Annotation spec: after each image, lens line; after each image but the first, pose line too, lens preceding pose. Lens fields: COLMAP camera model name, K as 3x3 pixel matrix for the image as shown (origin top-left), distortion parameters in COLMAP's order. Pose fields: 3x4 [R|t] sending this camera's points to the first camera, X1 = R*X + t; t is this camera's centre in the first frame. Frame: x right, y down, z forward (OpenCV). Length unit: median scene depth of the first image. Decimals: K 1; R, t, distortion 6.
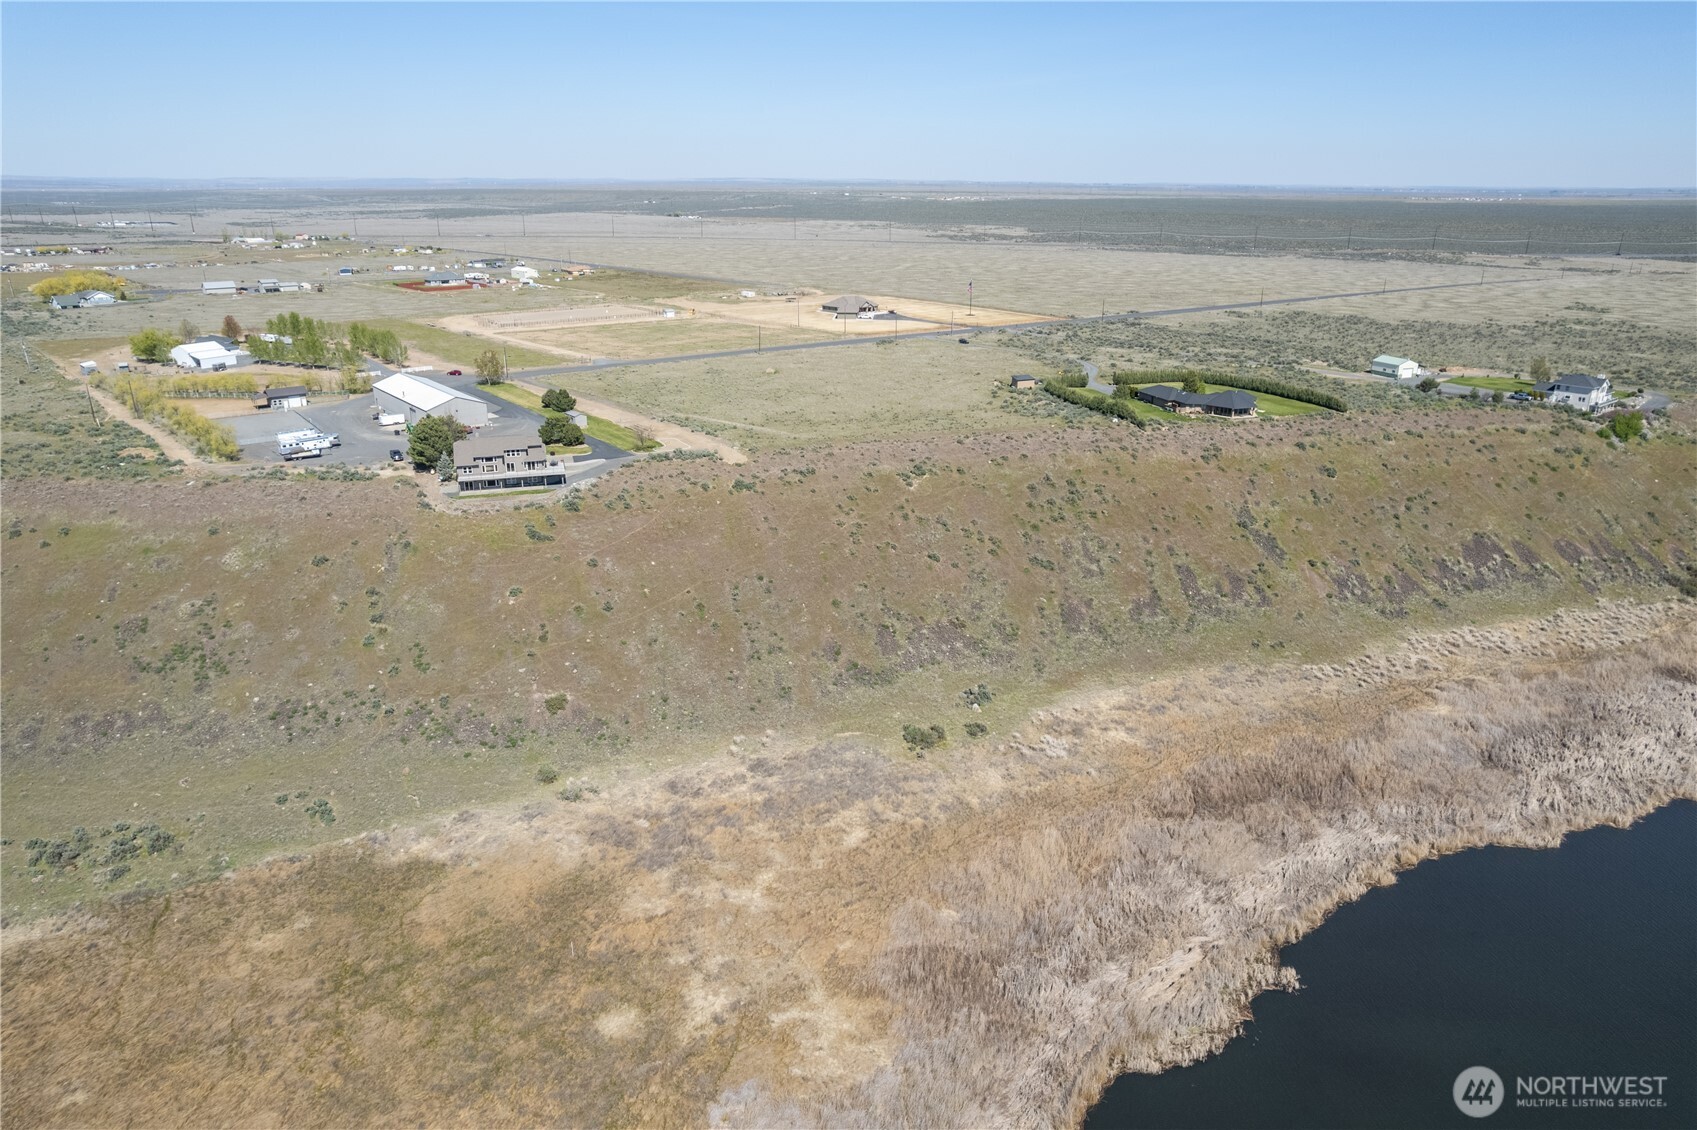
lens RADIAL K [[1082.2, 0, 848.5], [0, 1082.2, 565.0], [0, 0, 1]] dist [-0.076413, 0.066878]
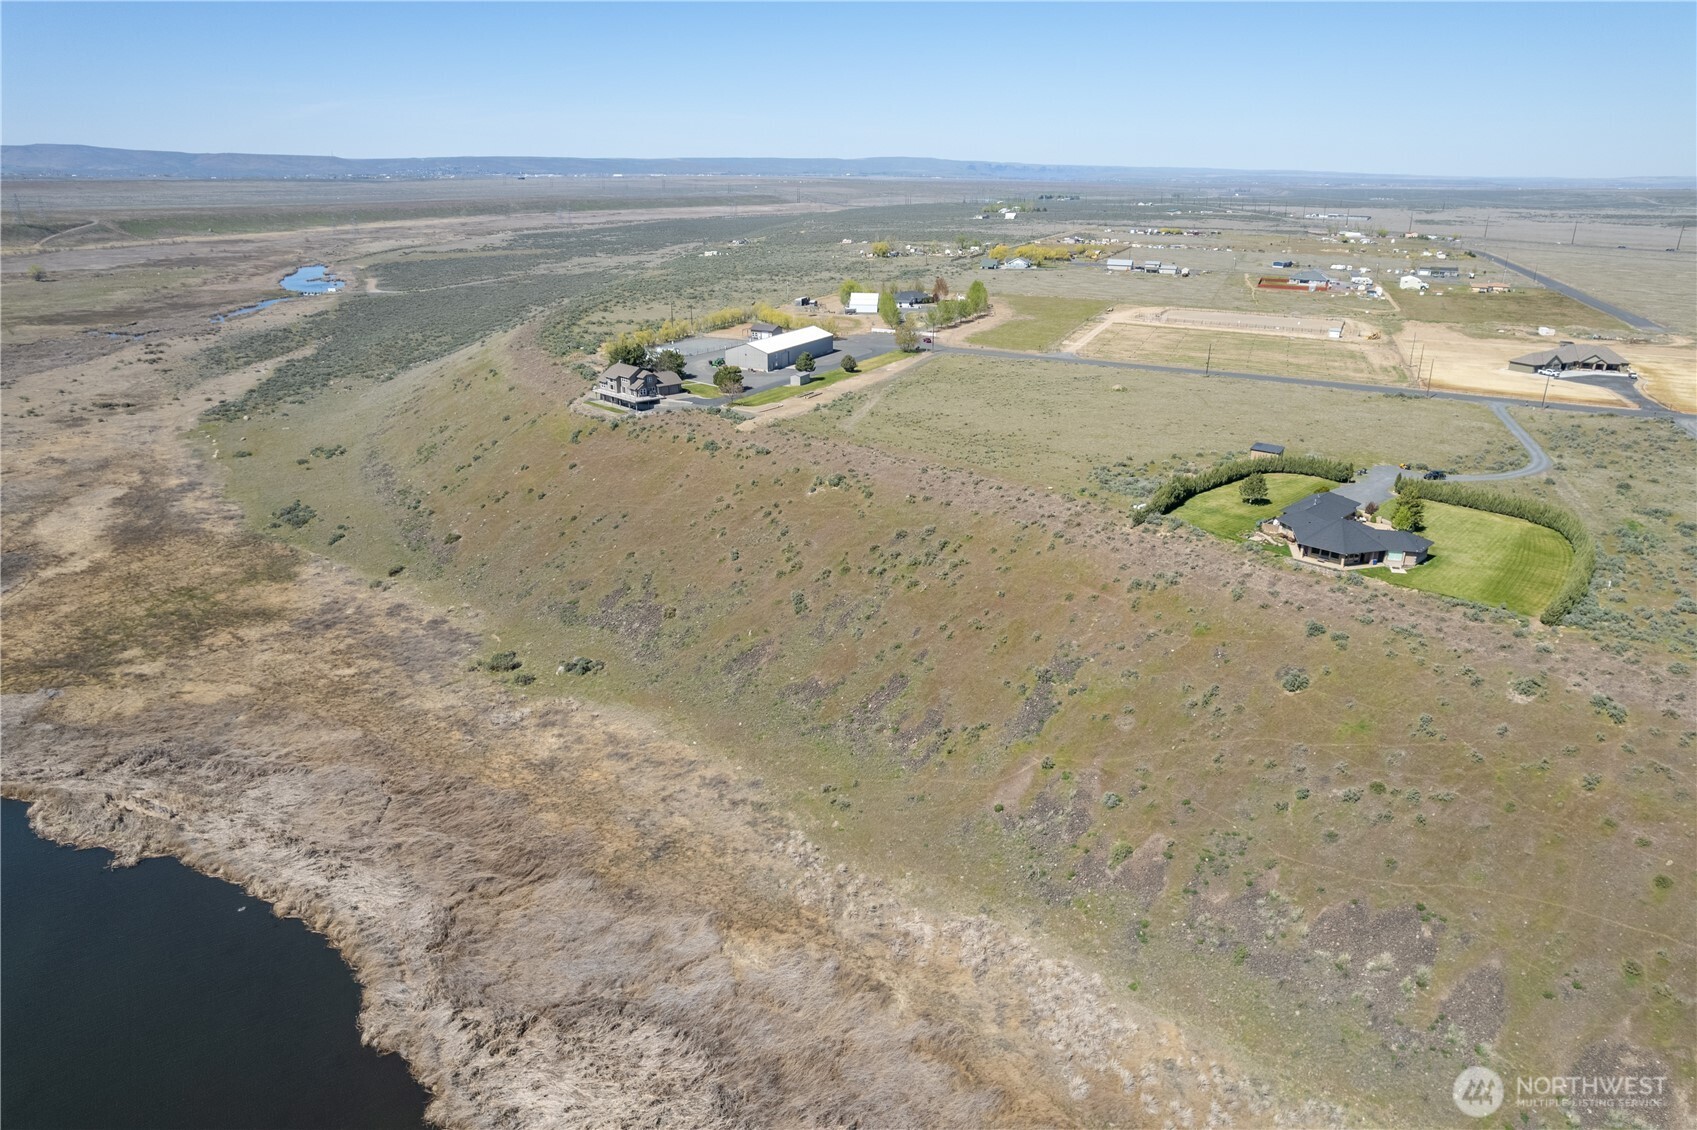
lens RADIAL K [[1082.2, 0, 848.5], [0, 1082.2, 565.0], [0, 0, 1]] dist [-0.076413, 0.066878]
pose [[0.449803, 0.307025, -0.838697, 0.972108], [-0.306582, 0.935075, 0.177883, -0.209587], [0.838859, 0.177117, 0.514728, 0.605635]]
